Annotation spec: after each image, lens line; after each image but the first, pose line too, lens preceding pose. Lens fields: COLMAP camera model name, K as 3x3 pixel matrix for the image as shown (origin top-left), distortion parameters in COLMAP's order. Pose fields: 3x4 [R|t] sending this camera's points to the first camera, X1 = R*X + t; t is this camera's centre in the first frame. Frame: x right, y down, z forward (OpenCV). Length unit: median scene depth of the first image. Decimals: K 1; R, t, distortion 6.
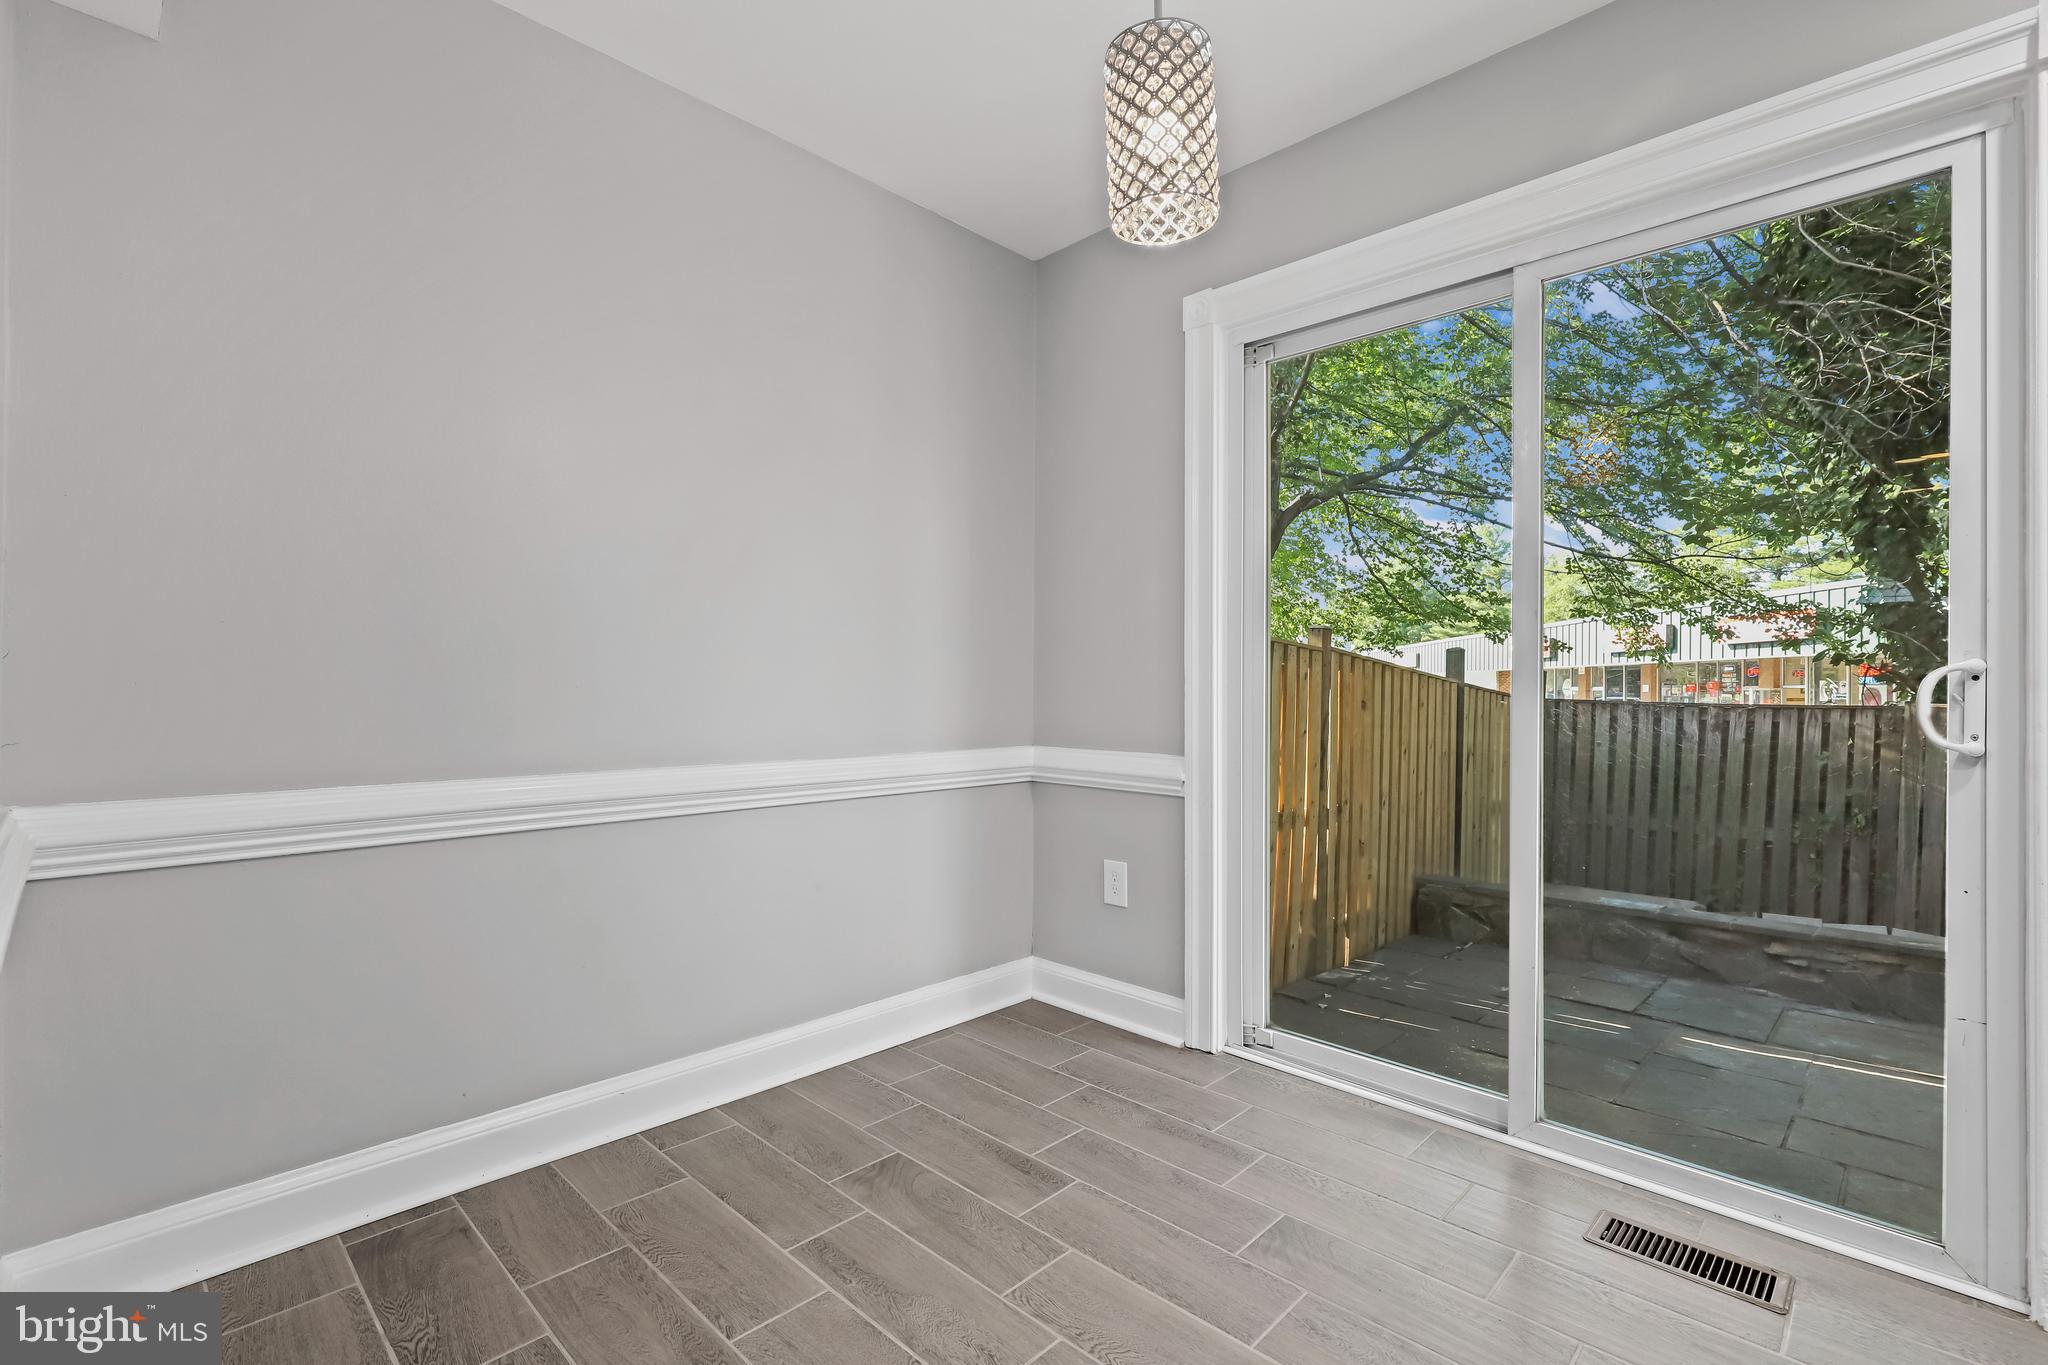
lens RADIAL K [[917.4, 0, 1028.2], [0, 917.4, 678.3], [0, 0, 1]] dist [0.000627, 0.000016]
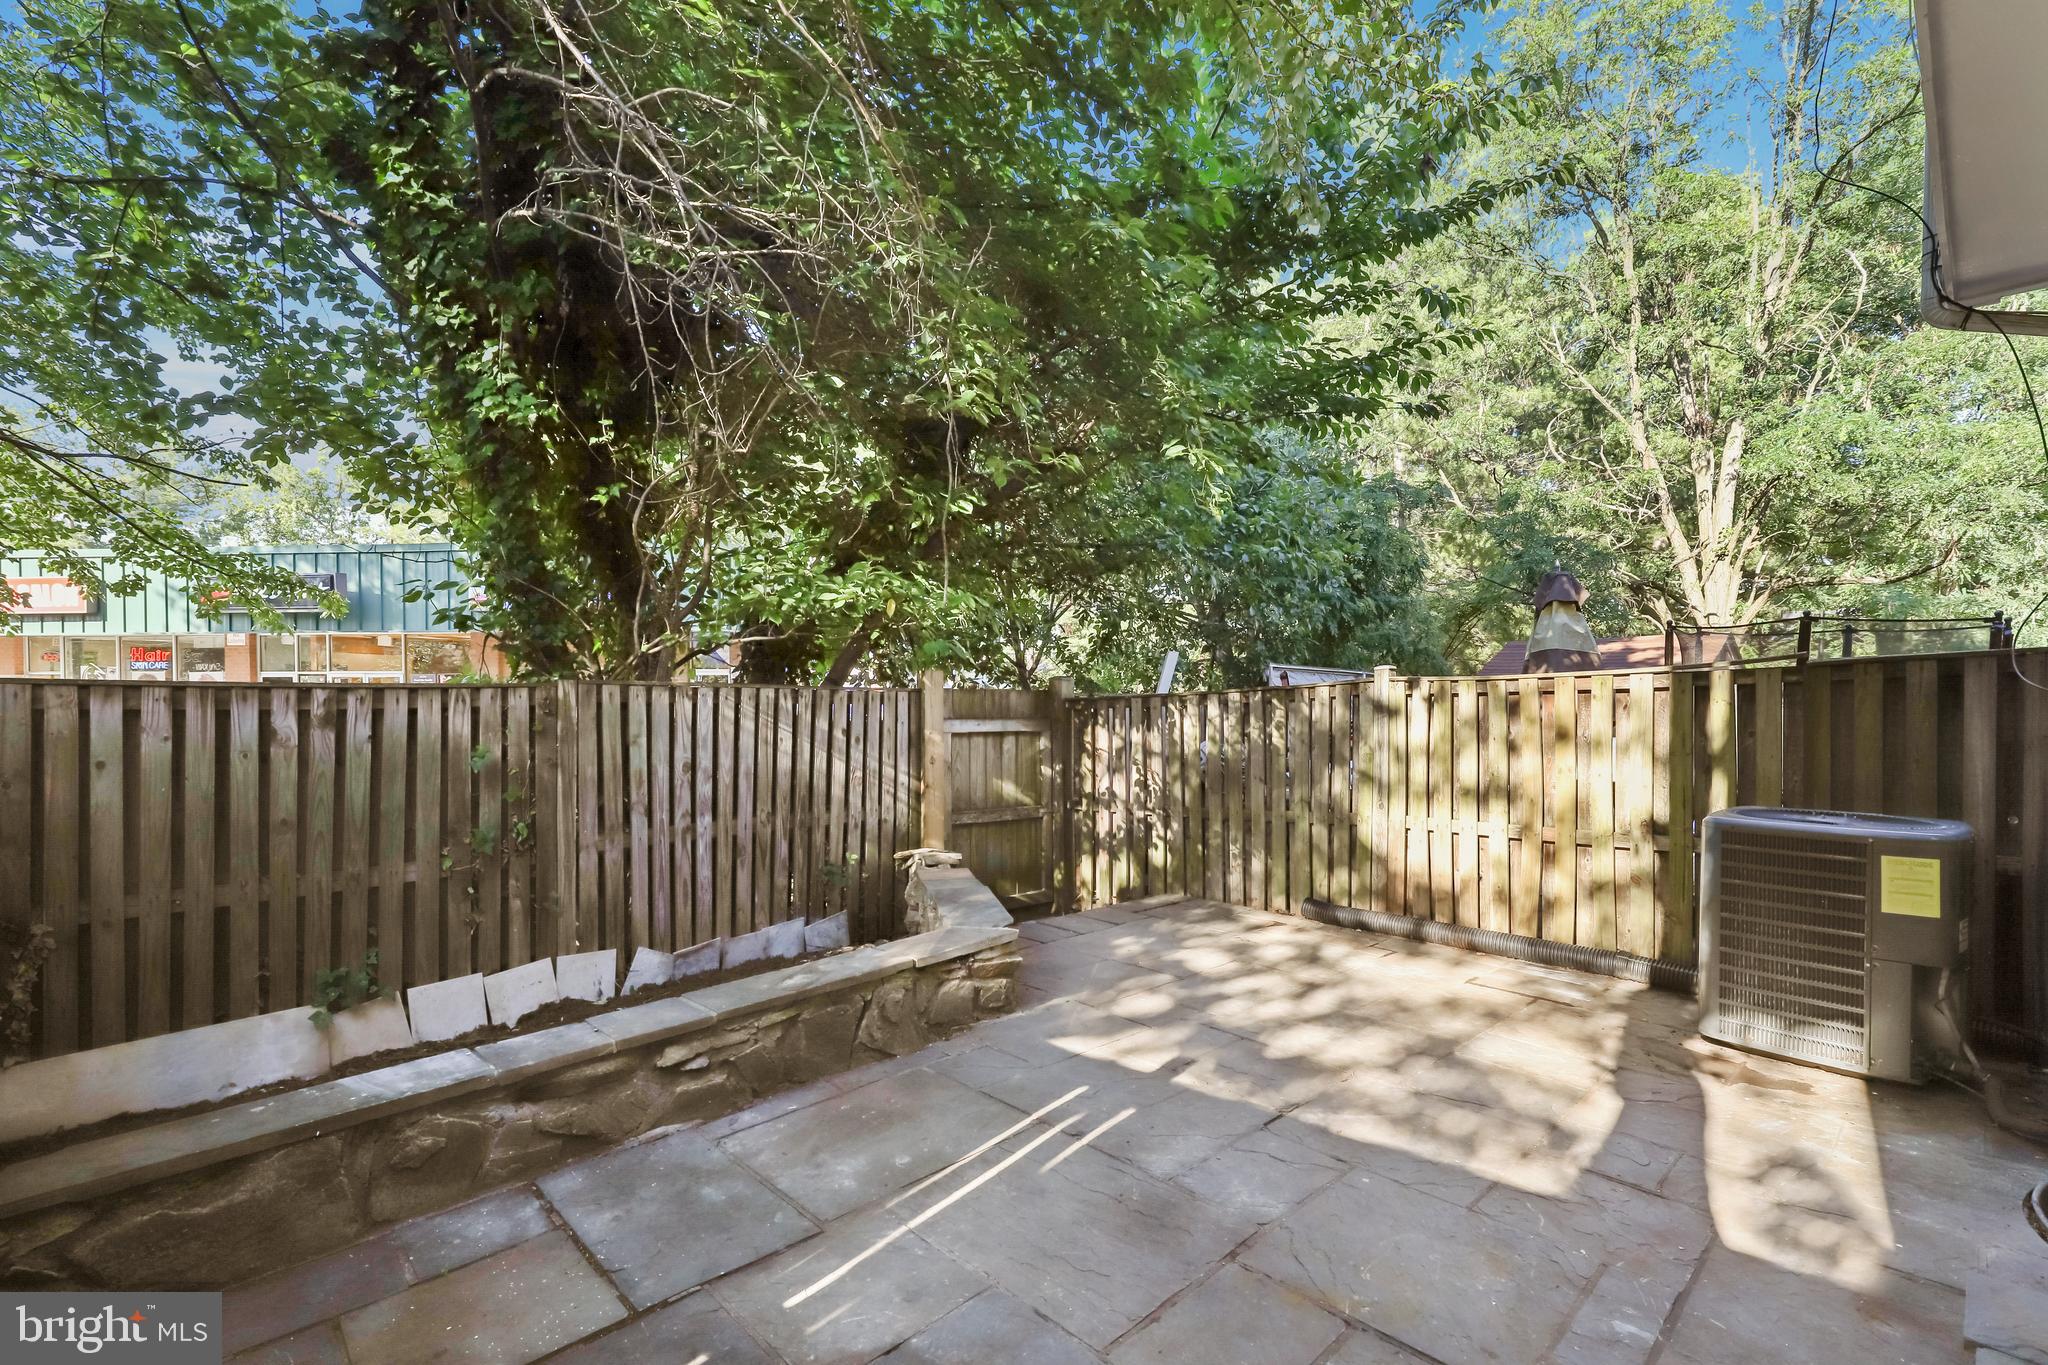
lens RADIAL K [[942.0, 0, 1027.3], [0, 942.0, 701.7], [0, 0, 1]] dist [-0.000371, 0.000018]
pose [[0.026138, -0.028288, 0.999258, 0.122882], [-0.008473, 0.999557, 0.028518, 0.018958], [-0.999622, -0.009212, 0.025887, 0.532428]]
